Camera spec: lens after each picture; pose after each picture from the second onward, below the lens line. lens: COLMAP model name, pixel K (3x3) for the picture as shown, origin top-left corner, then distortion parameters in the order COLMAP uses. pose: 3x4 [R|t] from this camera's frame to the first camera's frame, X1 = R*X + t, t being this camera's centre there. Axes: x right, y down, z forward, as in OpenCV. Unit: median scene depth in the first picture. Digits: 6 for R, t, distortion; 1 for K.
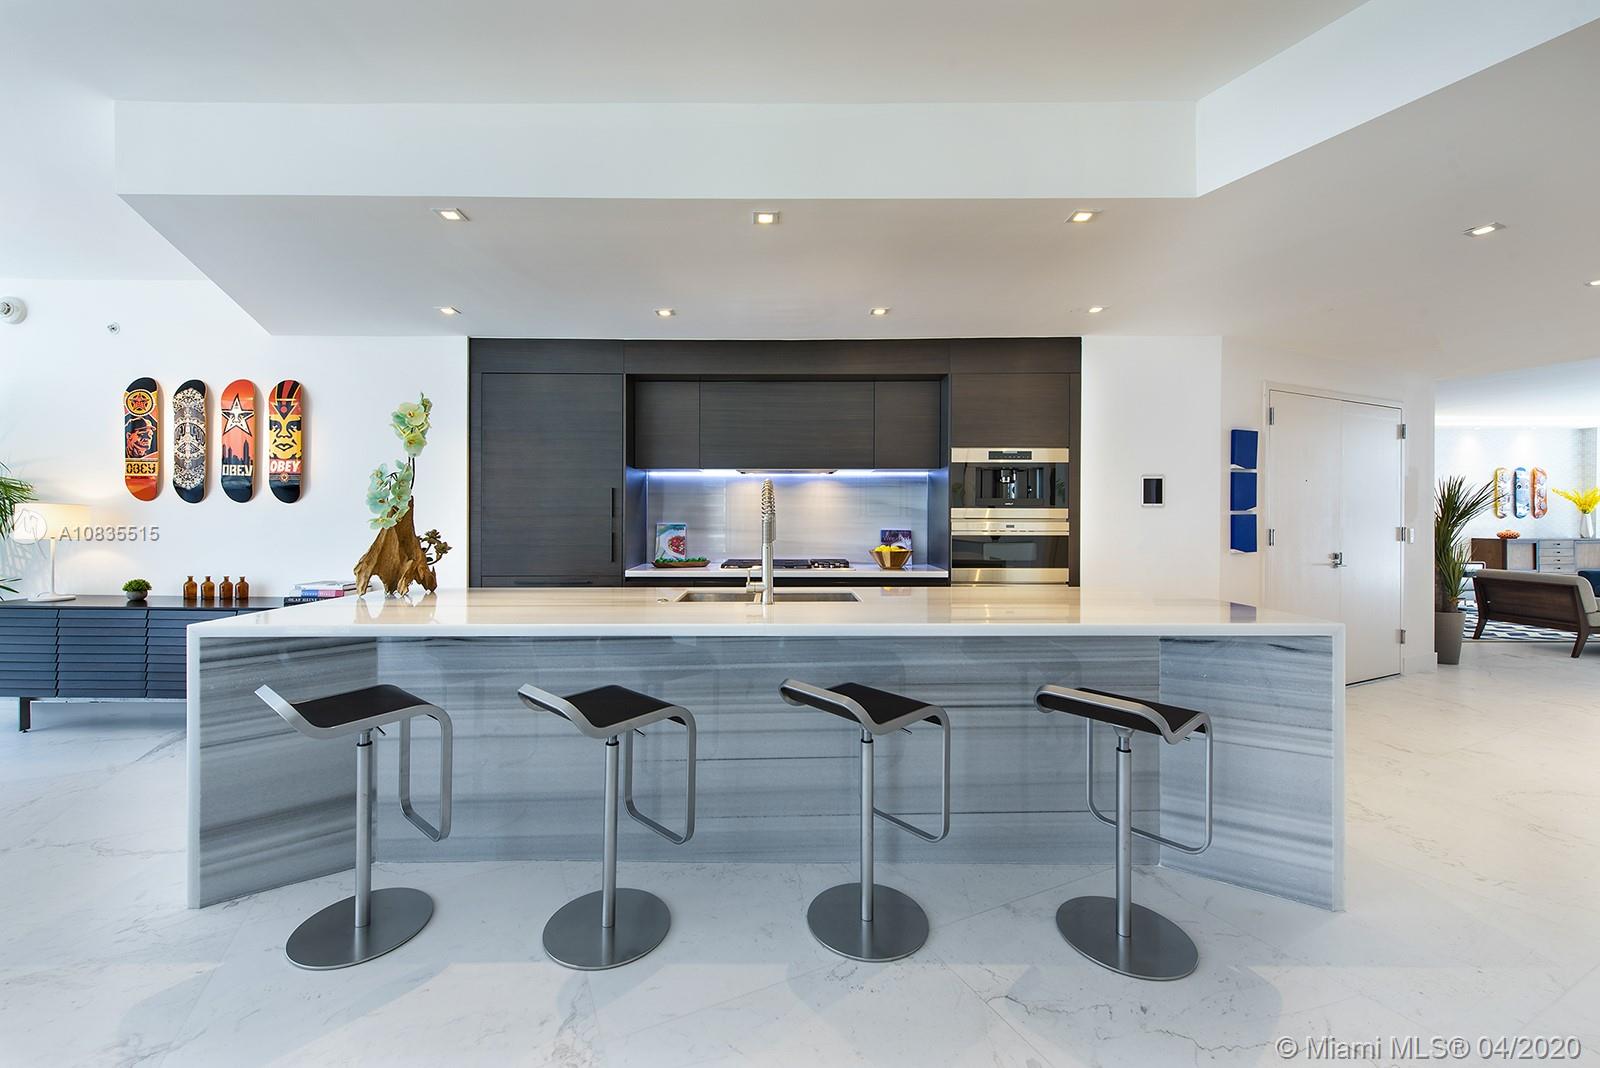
lens RADIAL K [[630.0, 0, 792.1], [0, 630.0, 511.2], [0, 0, 1]] dist [0.001276, -0.000106]
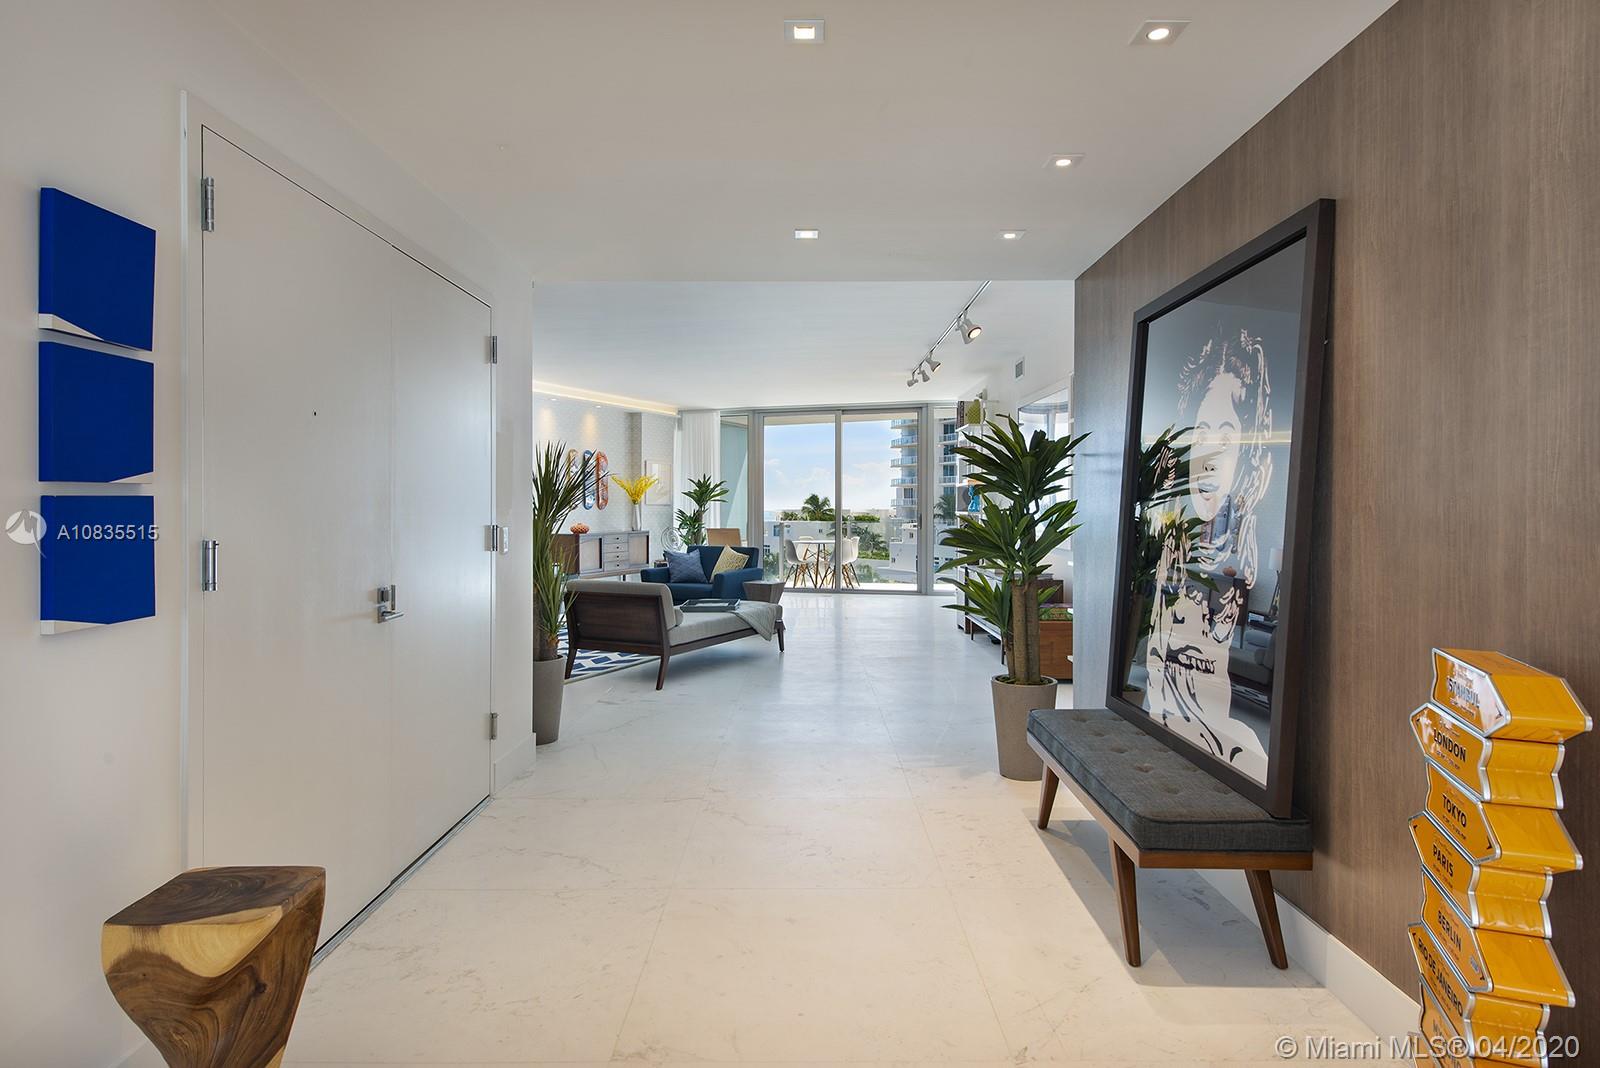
lens RADIAL K [[877.4, 0, 792.9], [0, 877.4, 515.2], [0, 0, 1]] dist [-0.002832, -0.000946]
pose [[0.443612, -0.009541, 0.896168, 0.307471], [-0.003209, 0.999920, 0.012234, 0.005106], [-0.896213, -0.008303, 0.443546, 0.328999]]
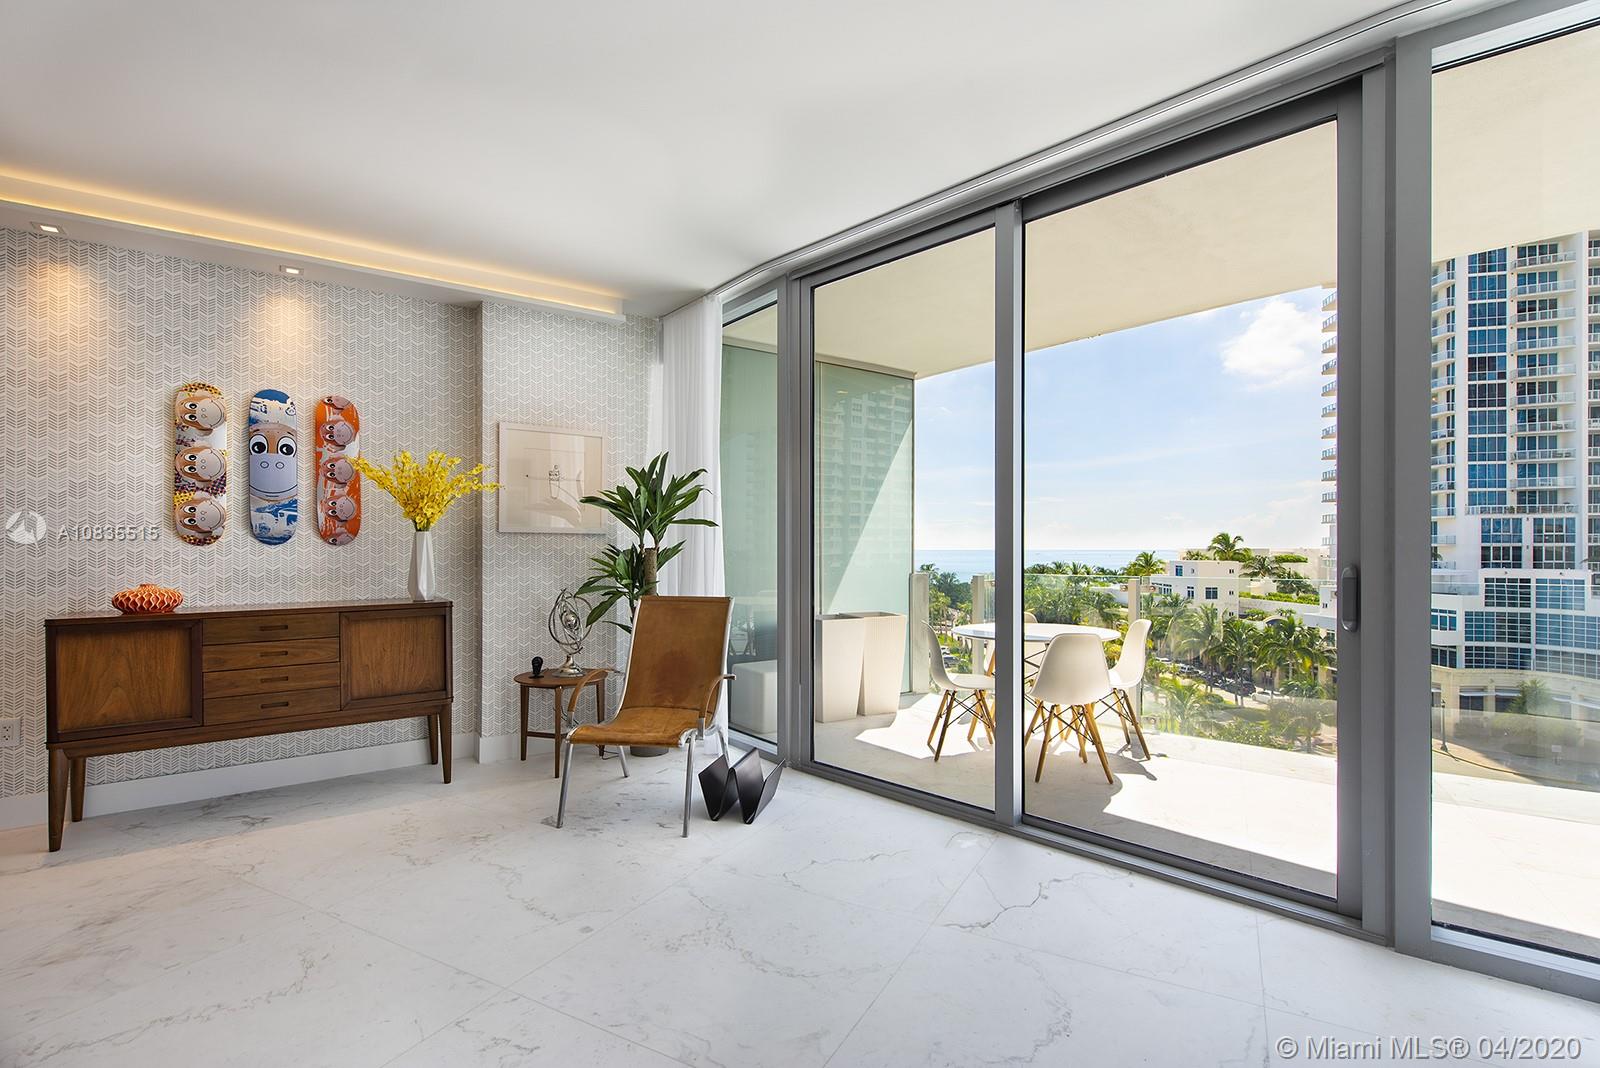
lens RADIAL K [[750.4, 0, 796.0], [0, 750.4, 541.3], [0, 0, 1]] dist [0.004550, 0.000384]
pose [[0.820187, 0.003058, 0.572087, 1.759805], [-0.002820, 0.999995, -0.001302, 0.014517], [-0.572088, -0.000546, 0.820192, 0.798962]]
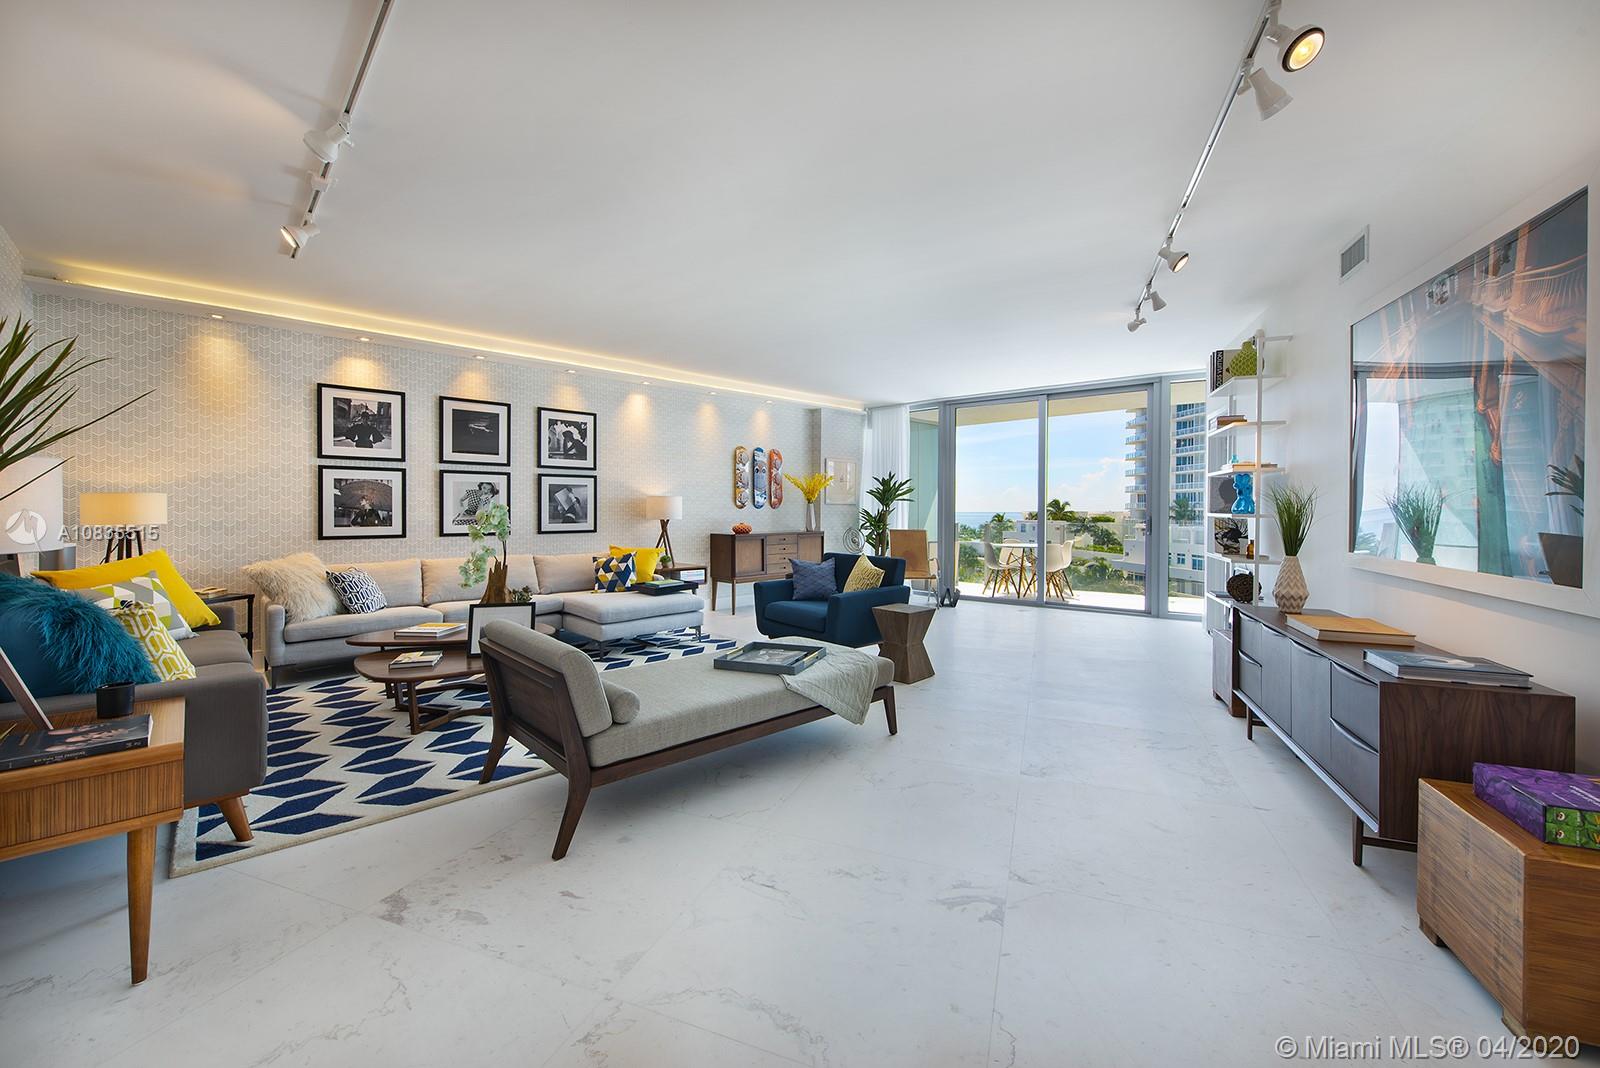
lens RADIAL K [[630.0, 0, 792.1], [0, 630.0, 511.2], [0, 0, 1]] dist [0.001276, -0.000106]
pose [[0.741784, -0.000841, 0.670638, 0.958064], [-0.006726, 0.999940, 0.008694, 0.011148], [-0.670605, -0.010960, 0.741733, 0.536190]]
